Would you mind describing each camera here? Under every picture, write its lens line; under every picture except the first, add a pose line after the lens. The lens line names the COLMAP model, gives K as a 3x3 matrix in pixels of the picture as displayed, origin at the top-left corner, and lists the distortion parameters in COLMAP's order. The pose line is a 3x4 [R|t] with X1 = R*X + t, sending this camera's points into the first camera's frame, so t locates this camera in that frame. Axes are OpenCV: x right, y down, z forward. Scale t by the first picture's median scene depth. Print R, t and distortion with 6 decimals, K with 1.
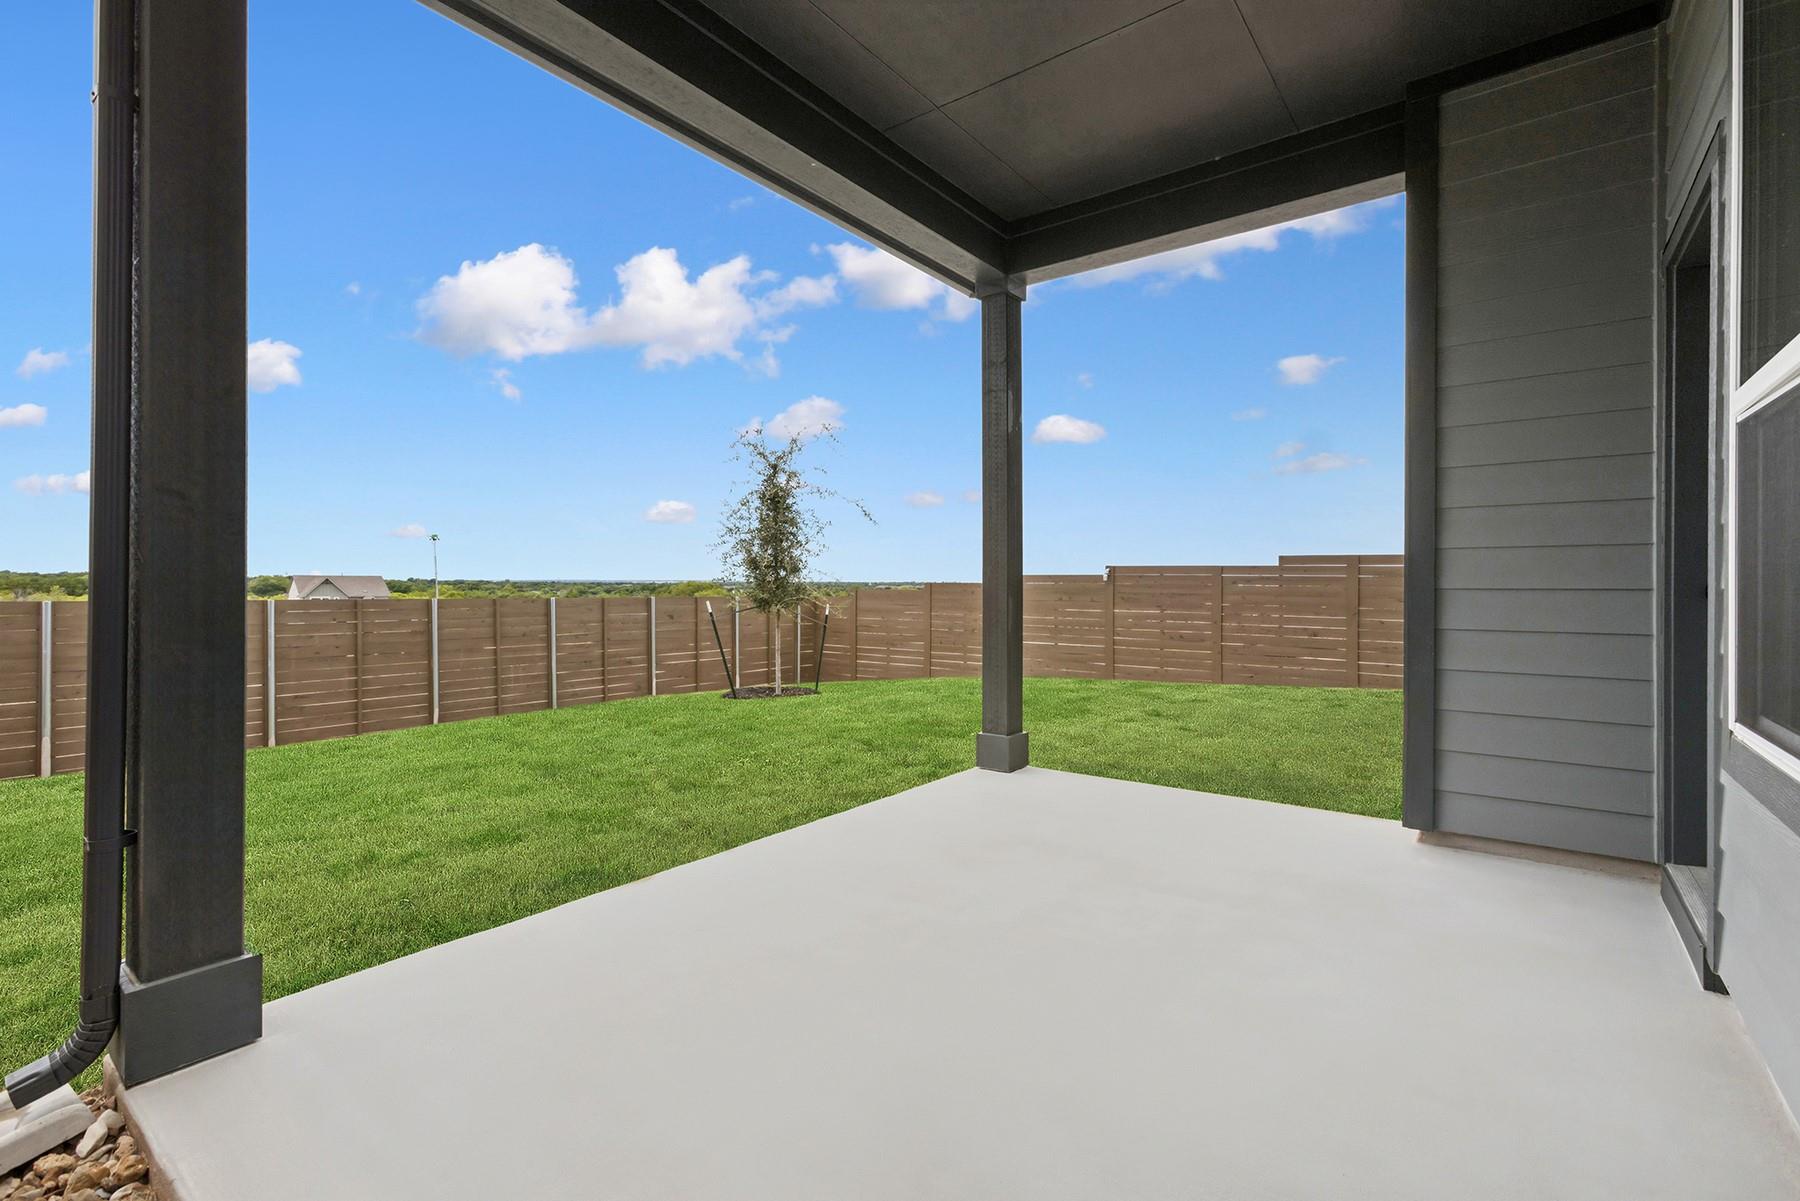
lens RADIAL K [[809.4, 0, 898.1], [0, 809.4, 598.1], [0, 0, 1]] dist [-0.017712, 0.011799]
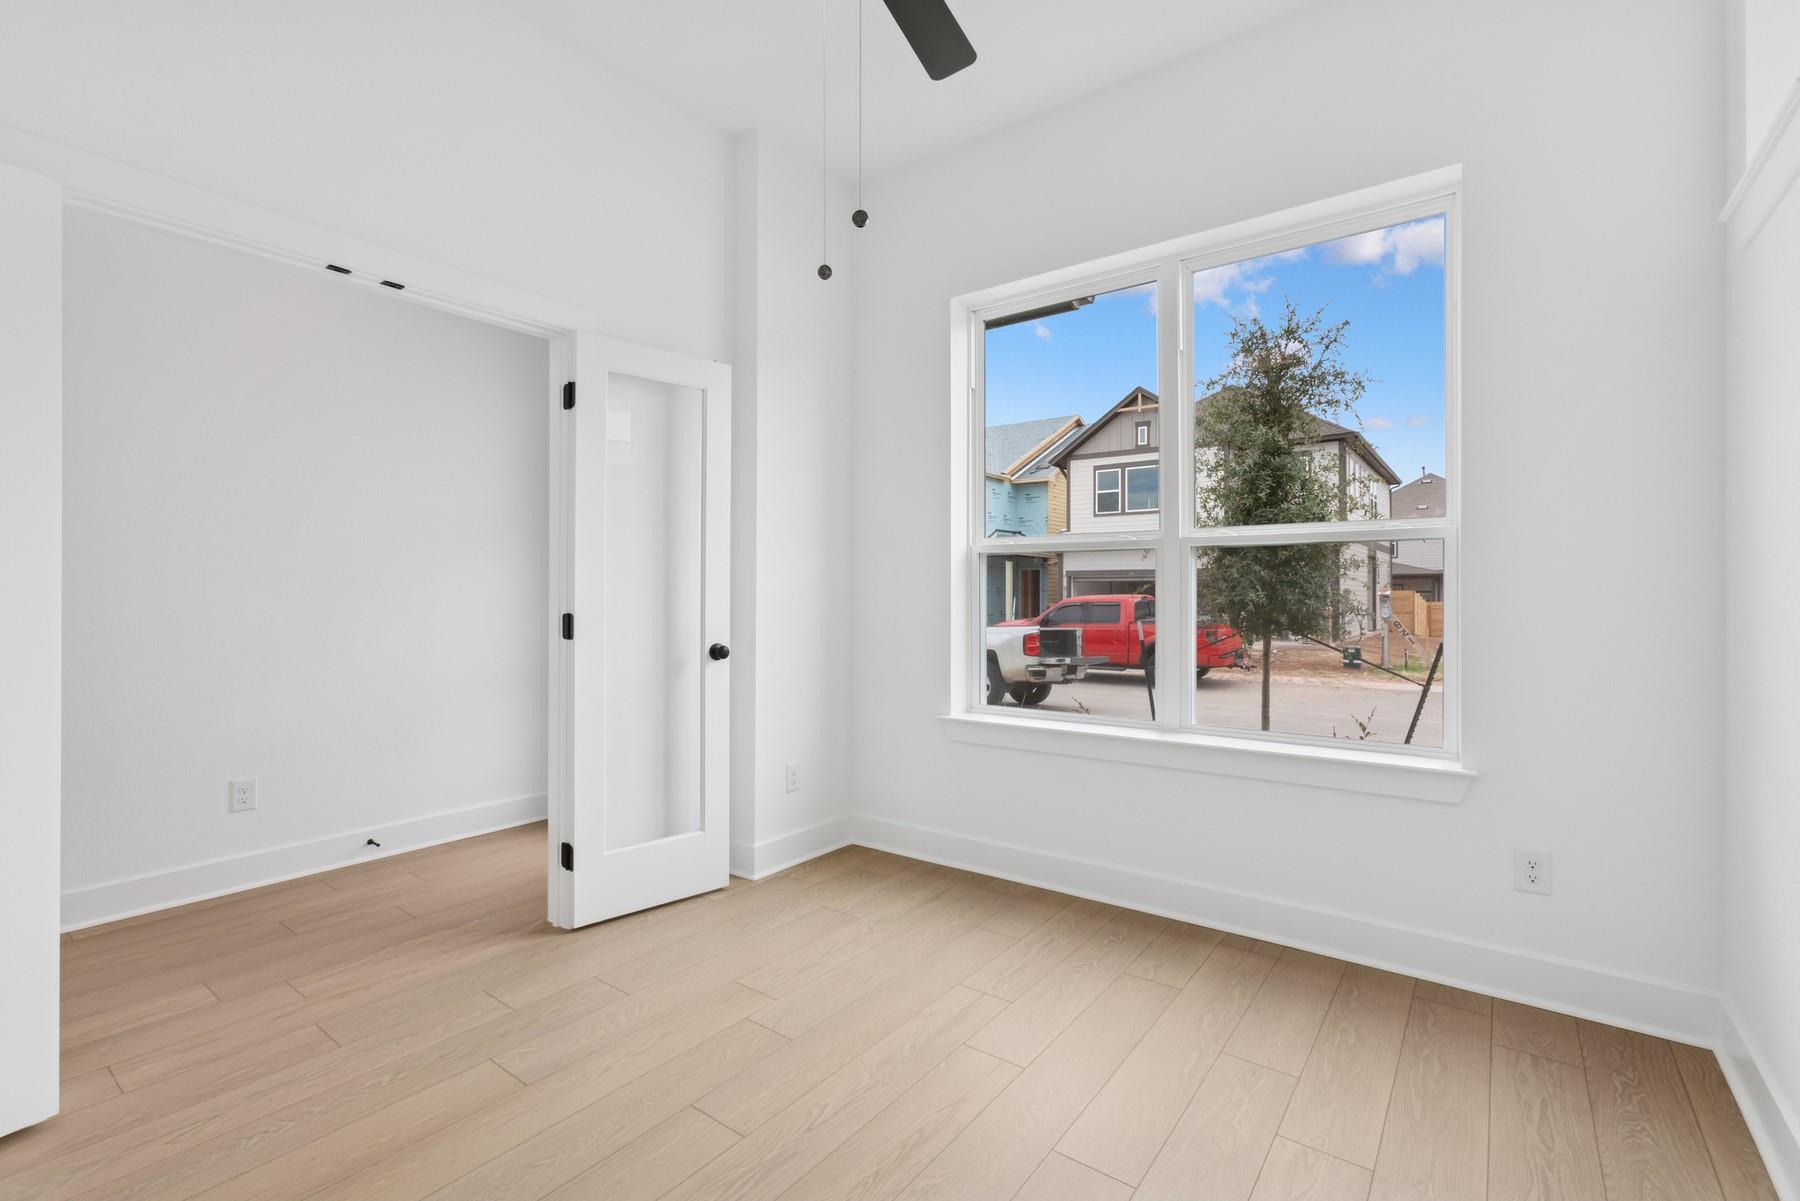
lens RADIAL K [[809.4, 0, 896.1], [0, 809.4, 594.0], [0, 0, 1]] dist [-0.017712, 0.011799]
pose [[0.999996, -0.002791, -0.000542, -0.689130], [0.002791, 0.999996, 0.000199, 0.131575], [0.000542, -0.000201, 1.000000, -0.199750]]
